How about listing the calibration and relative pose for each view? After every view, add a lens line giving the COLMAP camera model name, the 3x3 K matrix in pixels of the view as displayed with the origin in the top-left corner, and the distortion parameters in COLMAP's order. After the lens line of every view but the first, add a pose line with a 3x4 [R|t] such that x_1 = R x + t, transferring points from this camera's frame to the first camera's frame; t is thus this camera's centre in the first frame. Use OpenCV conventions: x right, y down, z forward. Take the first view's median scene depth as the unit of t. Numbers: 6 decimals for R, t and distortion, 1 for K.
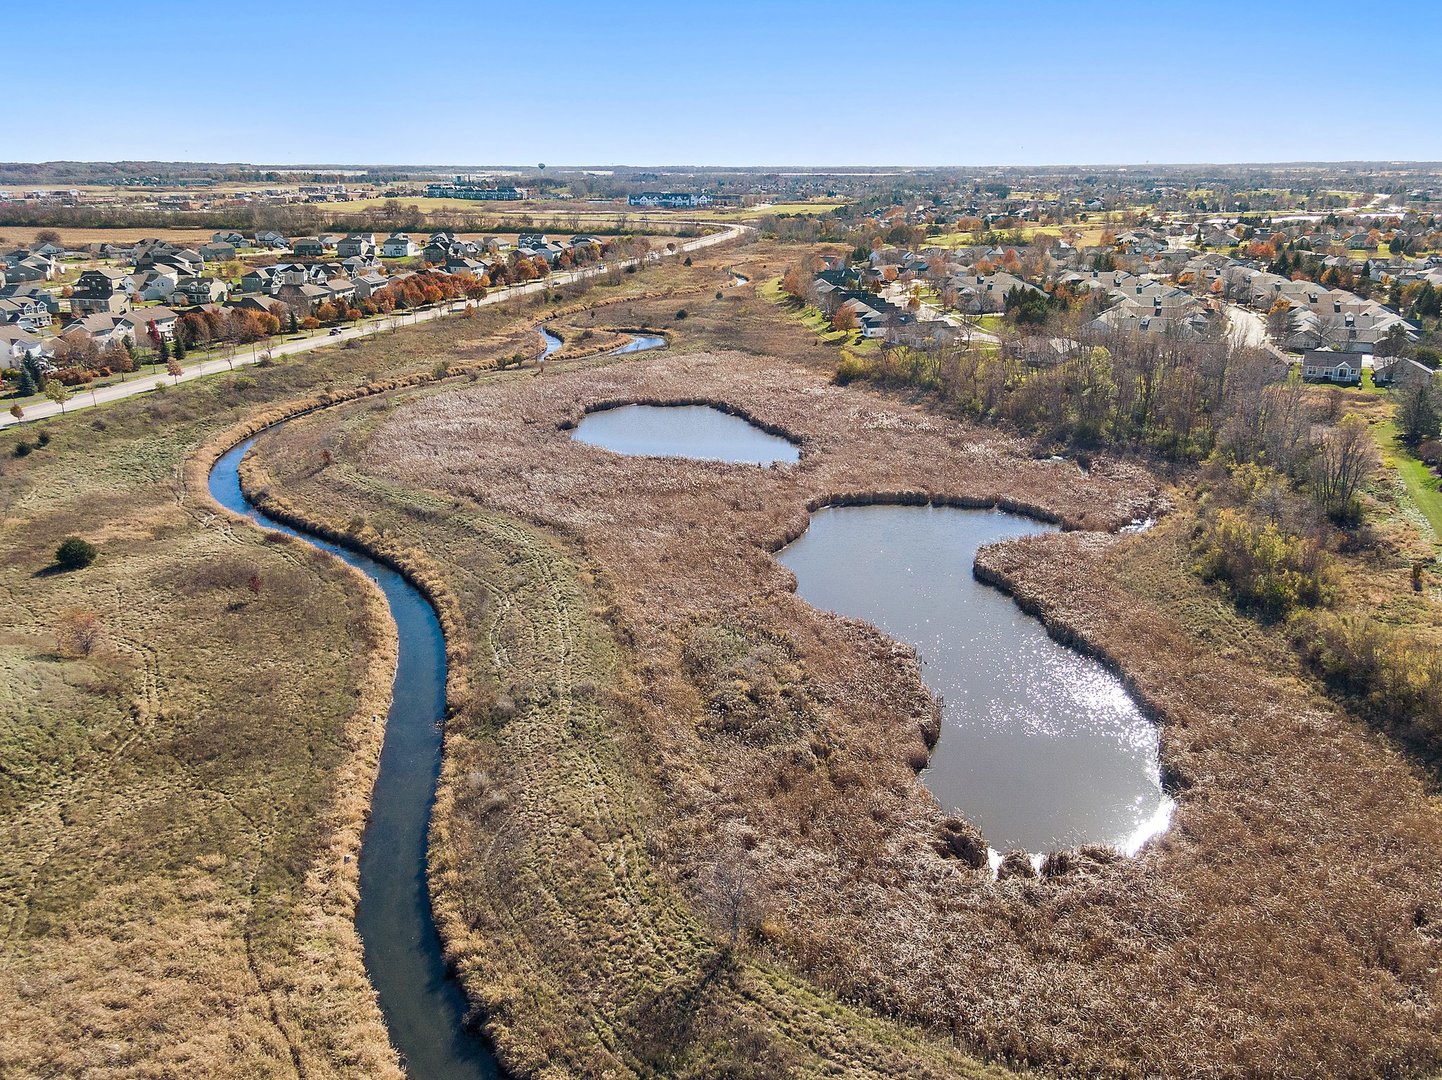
lens RADIAL K [[1205.7, 0, 726.3], [0, 1205.7, 544.2], [0, 0, 1]] dist [0.023330, -0.009490]
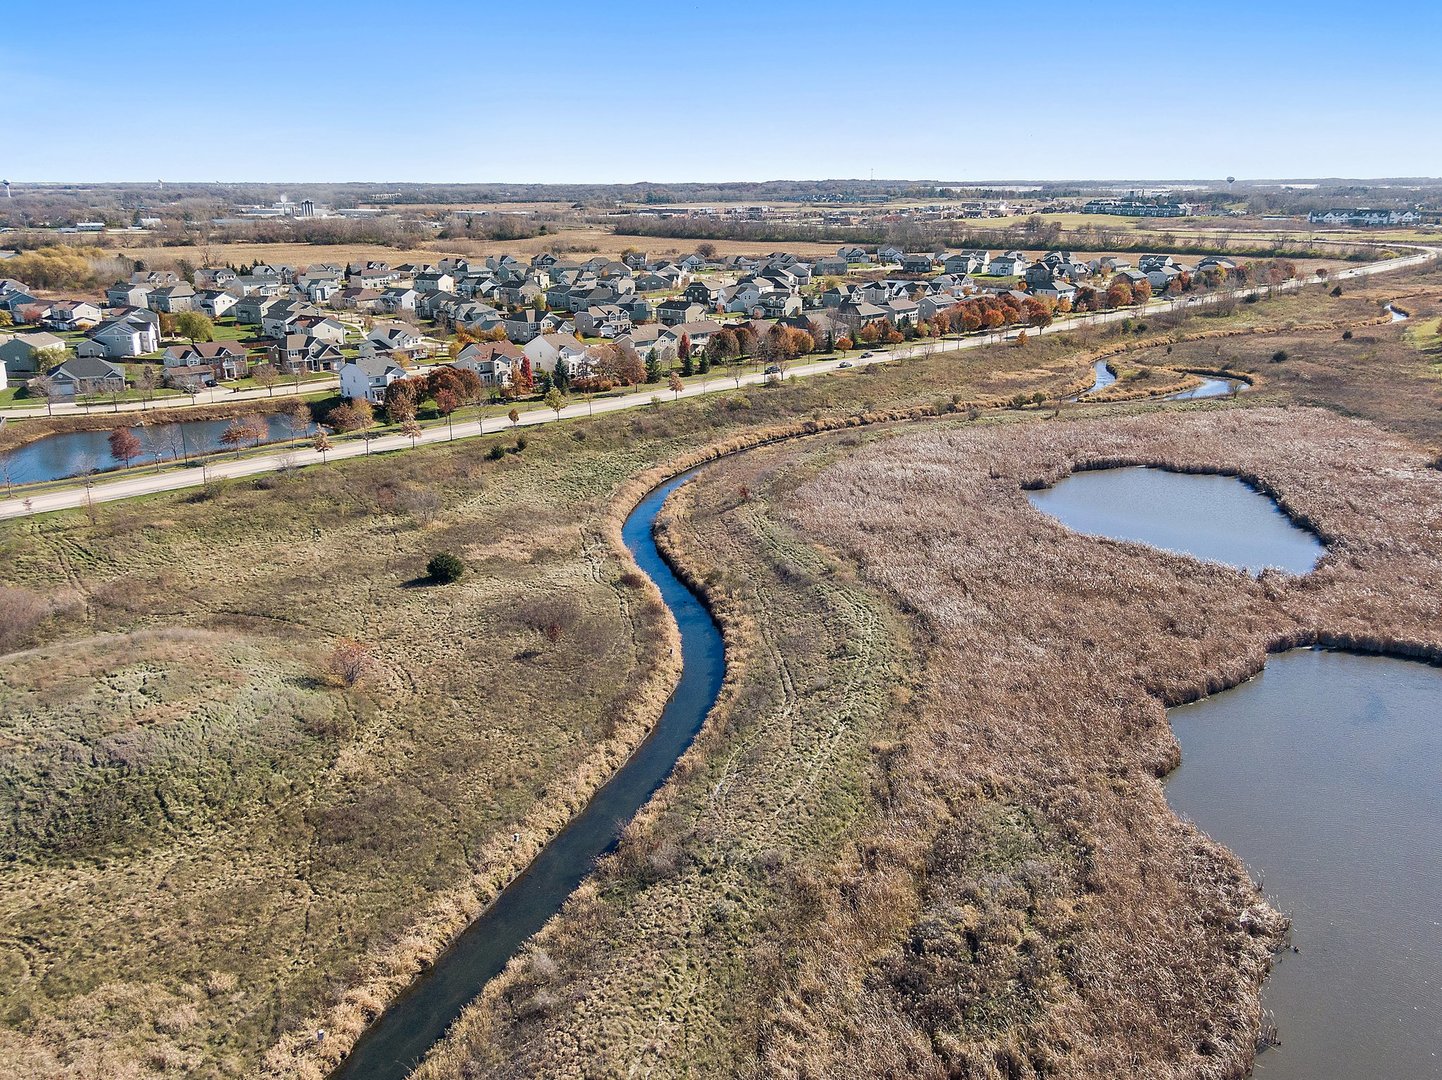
lens RADIAL K [[1205.7, 0, 726.3], [0, 1205.7, 544.2], [0, 0, 1]] dist [0.023330, -0.009490]
pose [[0.861767, 0.141271, -0.487238, 0.065361], [-0.146861, 0.988790, 0.026942, -0.030896], [0.485582, 0.048338, 0.872853, 0.095656]]
